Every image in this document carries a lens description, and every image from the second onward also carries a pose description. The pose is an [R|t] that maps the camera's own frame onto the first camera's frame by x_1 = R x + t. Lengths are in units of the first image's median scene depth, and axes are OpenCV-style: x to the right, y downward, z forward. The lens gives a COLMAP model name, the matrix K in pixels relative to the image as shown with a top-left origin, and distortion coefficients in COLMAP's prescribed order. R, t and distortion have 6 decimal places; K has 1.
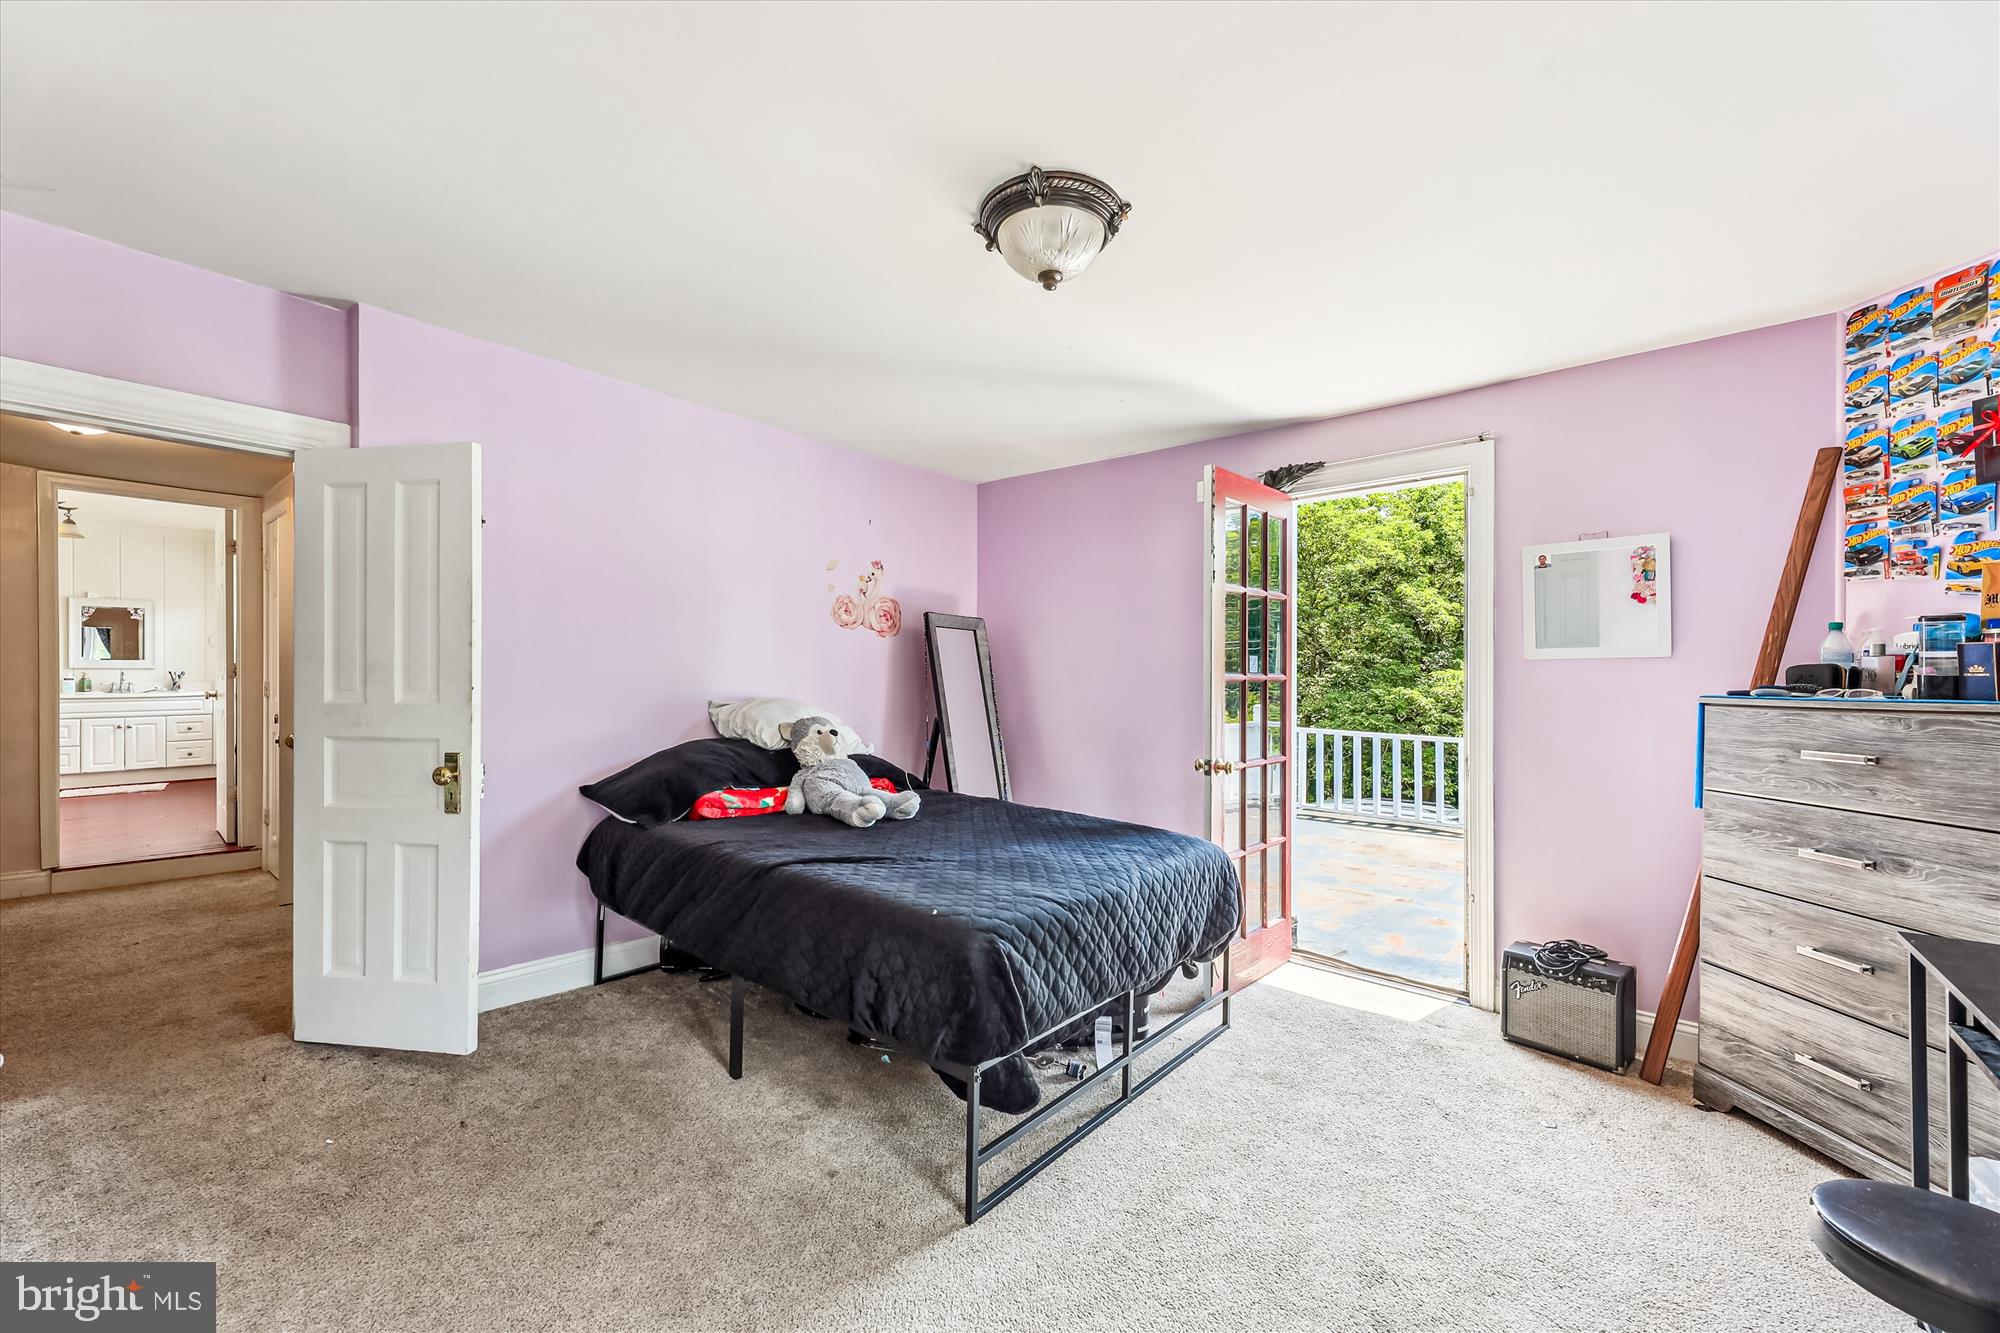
lens RADIAL K [[812.1, 0, 1001.1], [0, 812.1, 658.1], [0, 0, 1]] dist [0.007399, -0.000042]
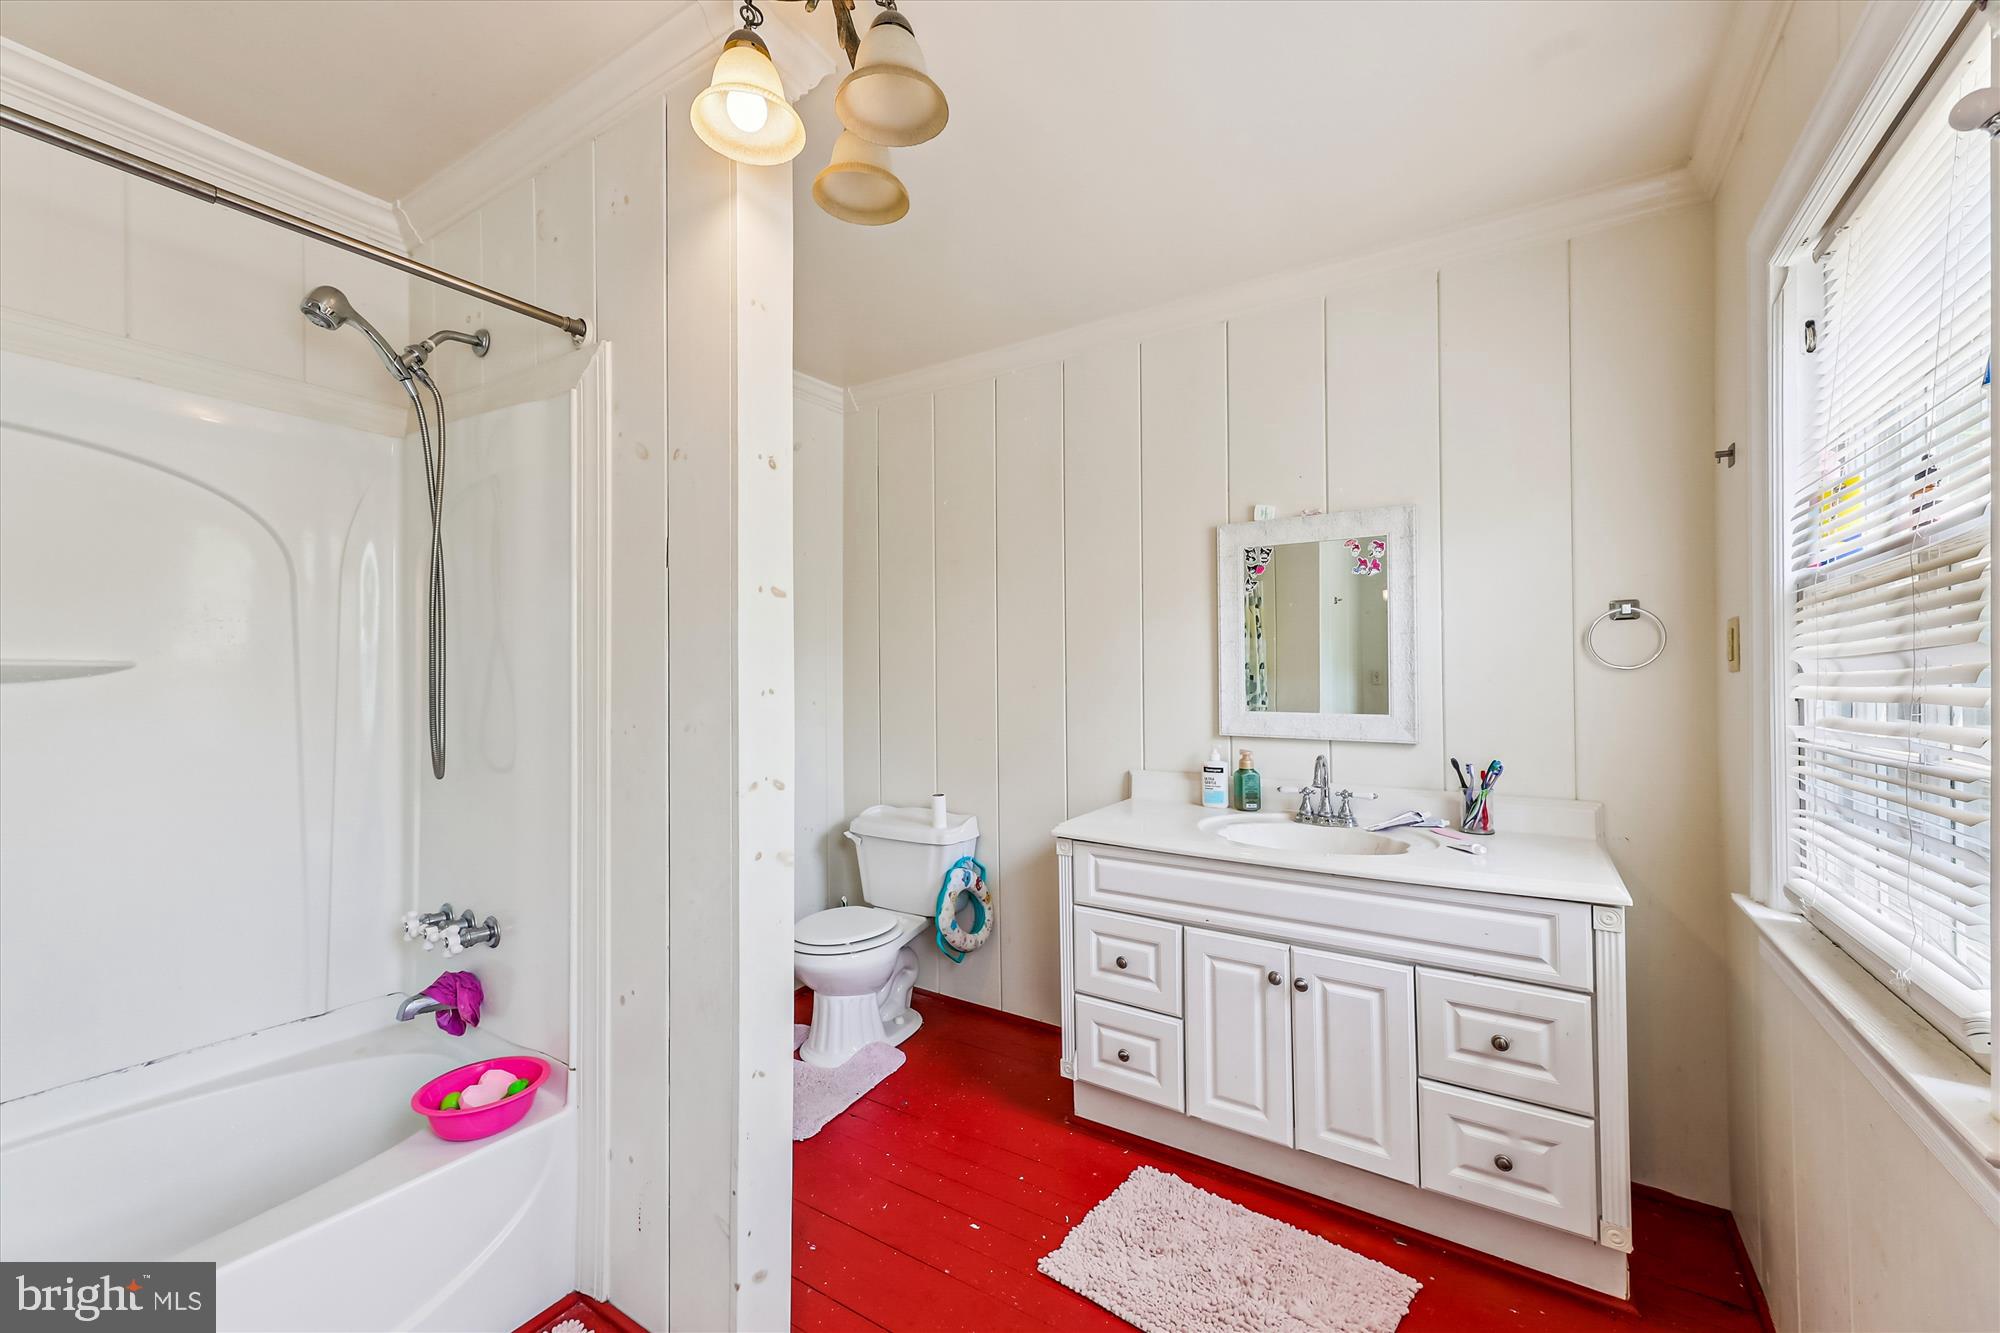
lens RADIAL K [[812.1, 0, 1001.1], [0, 812.1, 658.1], [0, 0, 1]] dist [0.007399, -0.000042]
pose [[0.124390, -0.016070, -0.992103, -0.798969], [0.004677, 0.999867, -0.015610, -0.013246], [0.992222, -0.002699, 0.124448, 0.849162]]
